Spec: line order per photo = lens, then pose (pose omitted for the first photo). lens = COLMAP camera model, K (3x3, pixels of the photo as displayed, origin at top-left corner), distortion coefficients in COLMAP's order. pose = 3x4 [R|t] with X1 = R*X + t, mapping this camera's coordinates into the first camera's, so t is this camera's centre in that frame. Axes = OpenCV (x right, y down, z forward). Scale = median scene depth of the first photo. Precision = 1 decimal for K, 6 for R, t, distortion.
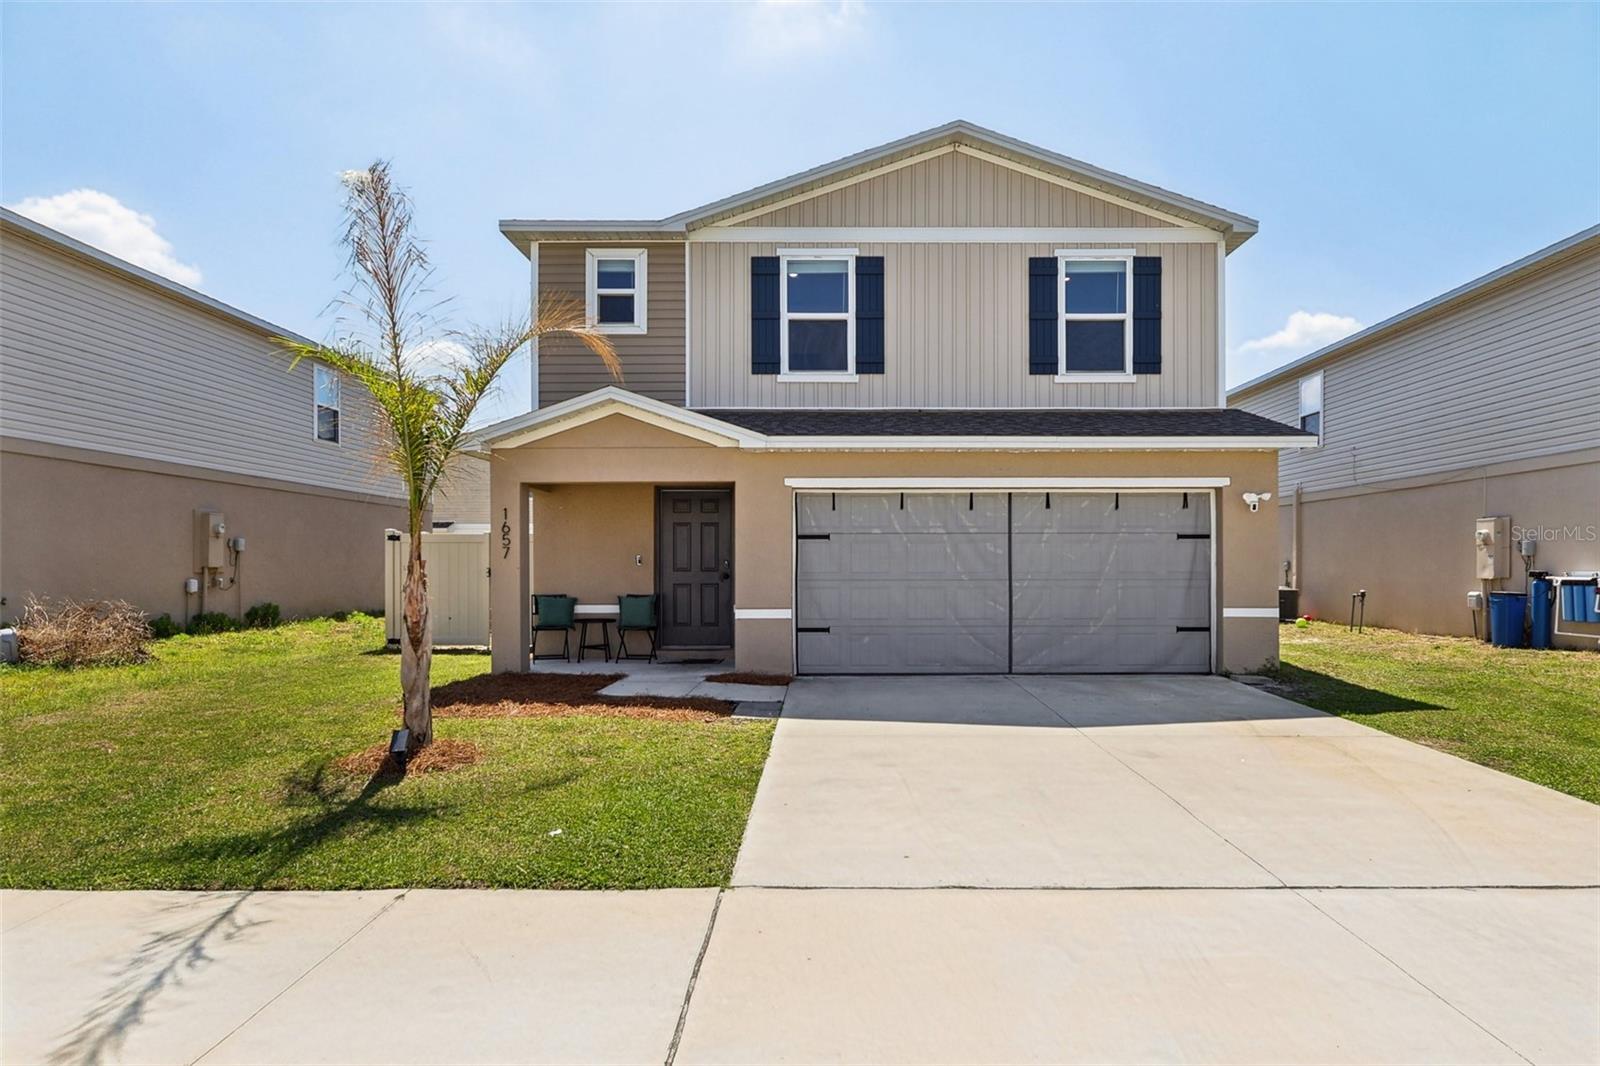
lens RADIAL K [[889.3, 0, 850.8], [0, 889.3, 557.6], [0, 0, 1]] dist [-0.000252, 0.000602]
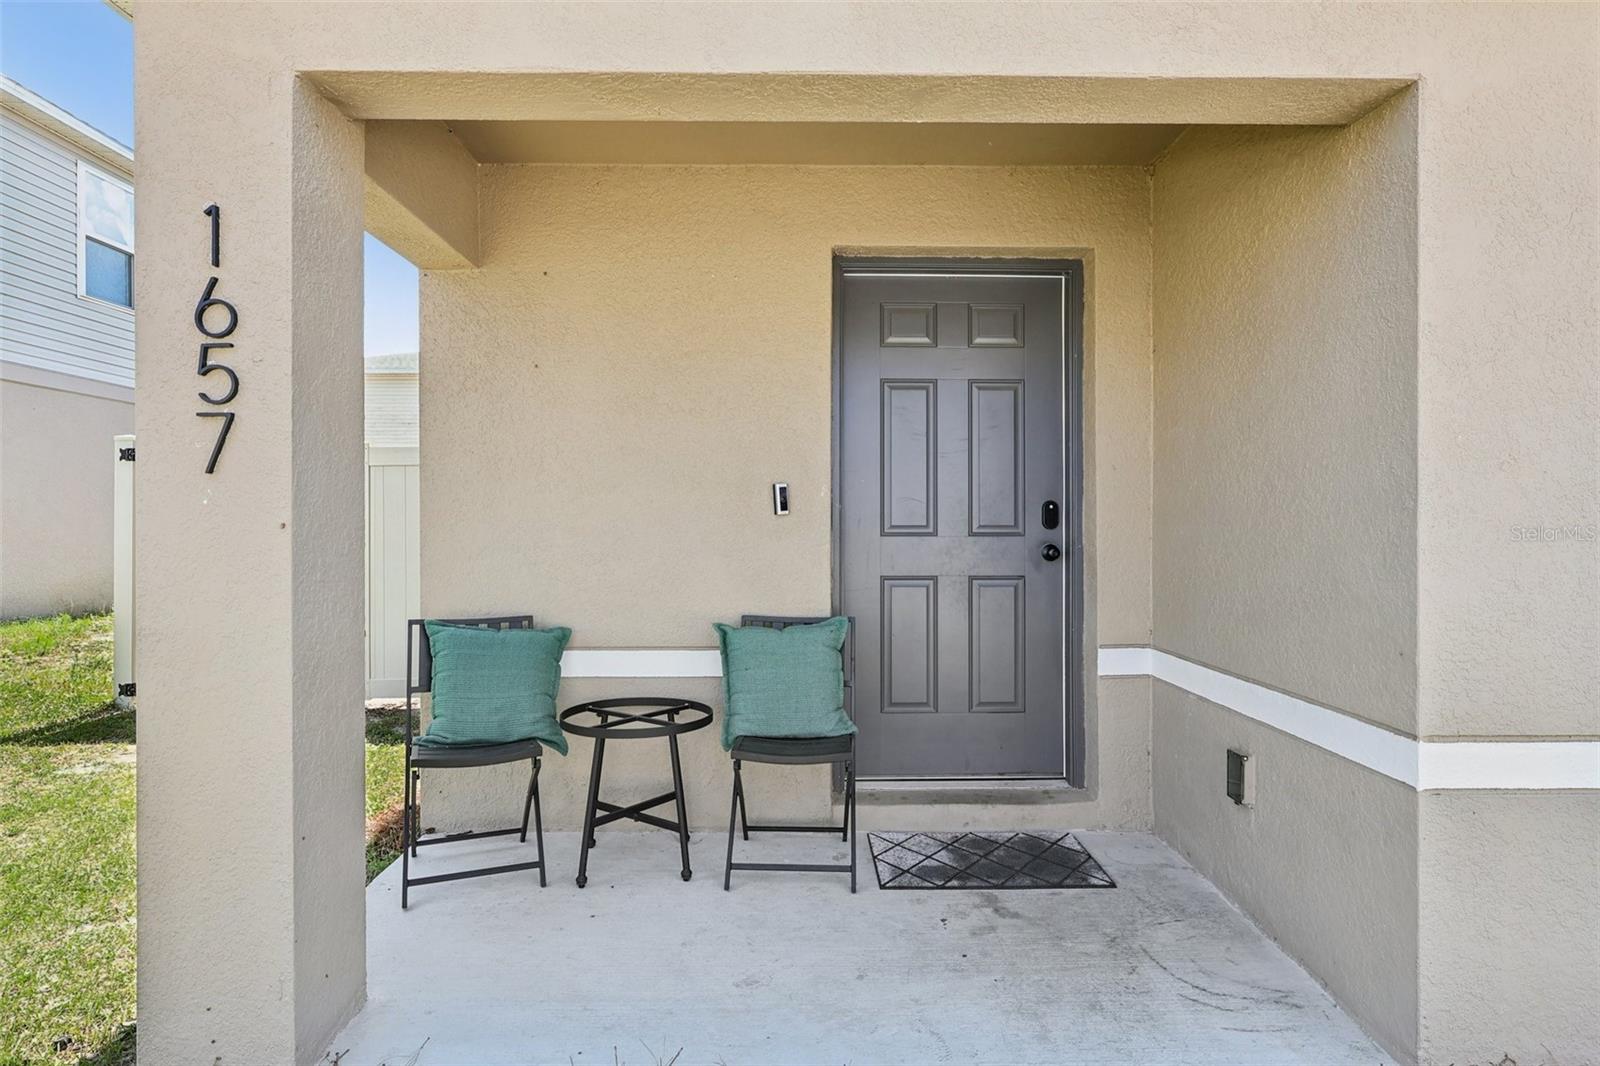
lens RADIAL K [[889.3, 0, 803.9], [0, 889.3, 521.0], [0, 0, 1]] dist [-0.000252, 0.000602]
pose [[0.999995, 0.000372, -0.003100, -0.230917], [-0.000341, 0.999950, 0.009978, 0.007637], [0.003104, -0.009977, 0.999945, 0.711114]]
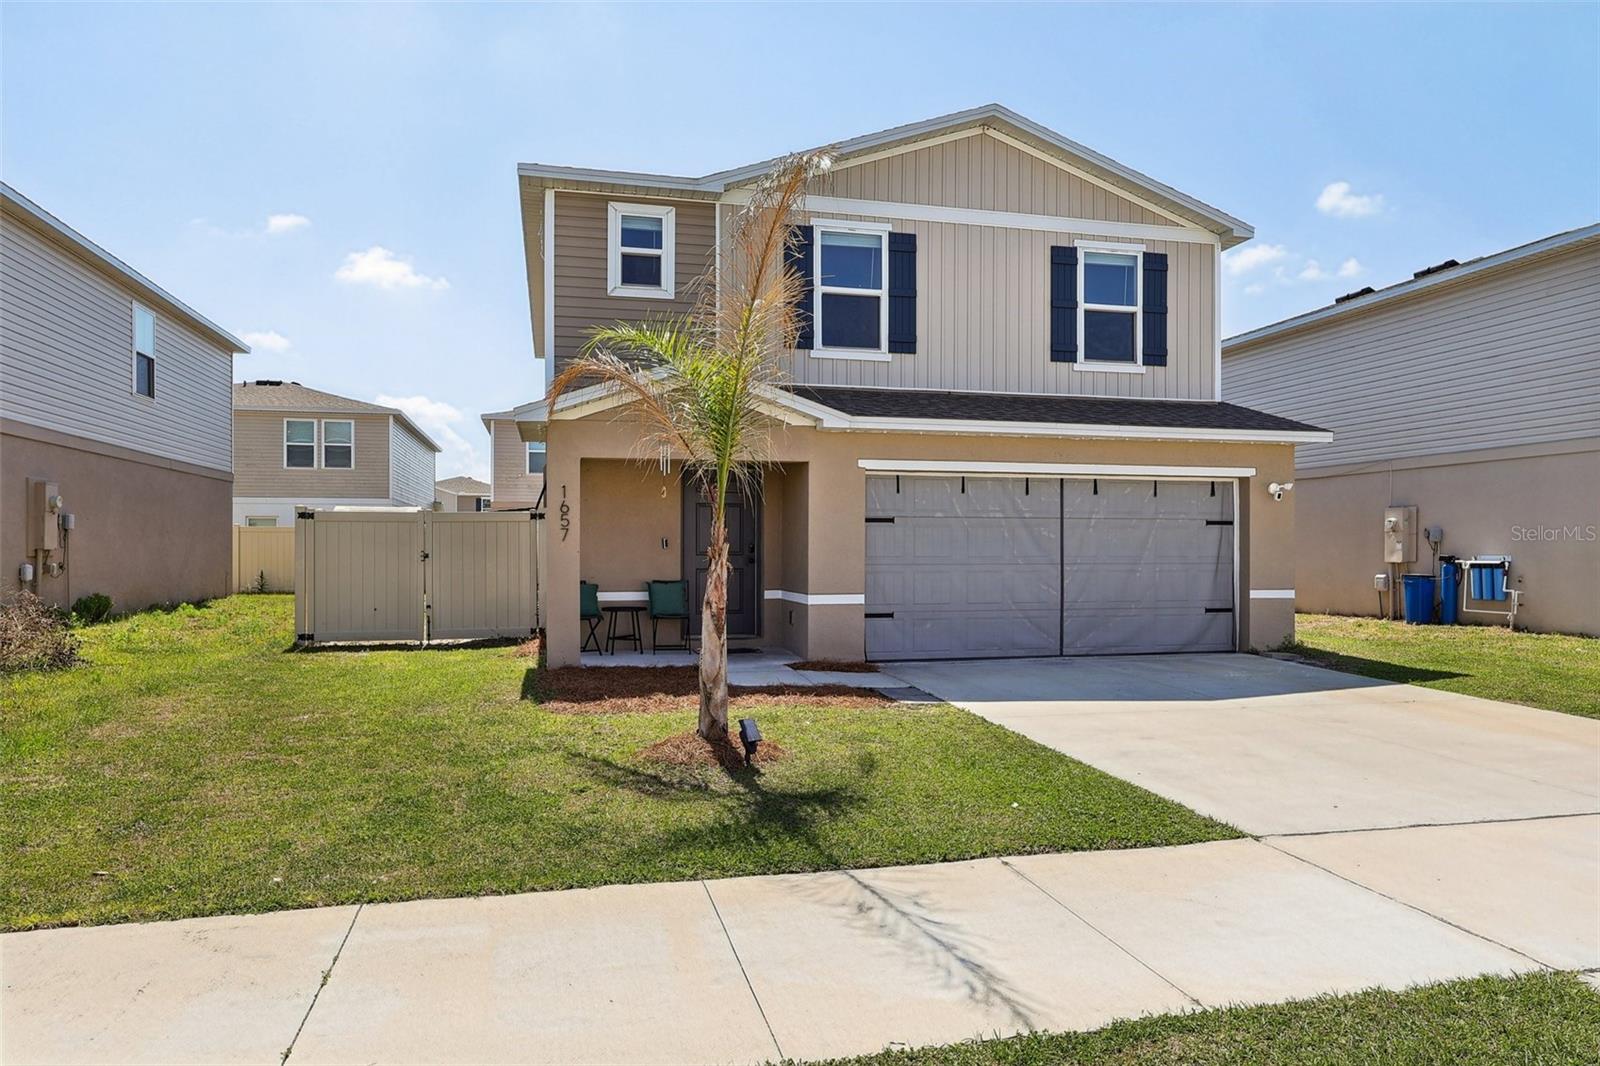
lens RADIAL K [[977.0, 0, 810.9], [0, 977.0, 542.7], [0, 0, 1]] dist [-0.000014, 0.003241]
pose [[0.975085, 0.003786, 0.221800, -0.317727], [-0.004415, 0.999988, 0.002341, -0.000534], [-0.221788, -0.003262, 0.975089, -0.025898]]
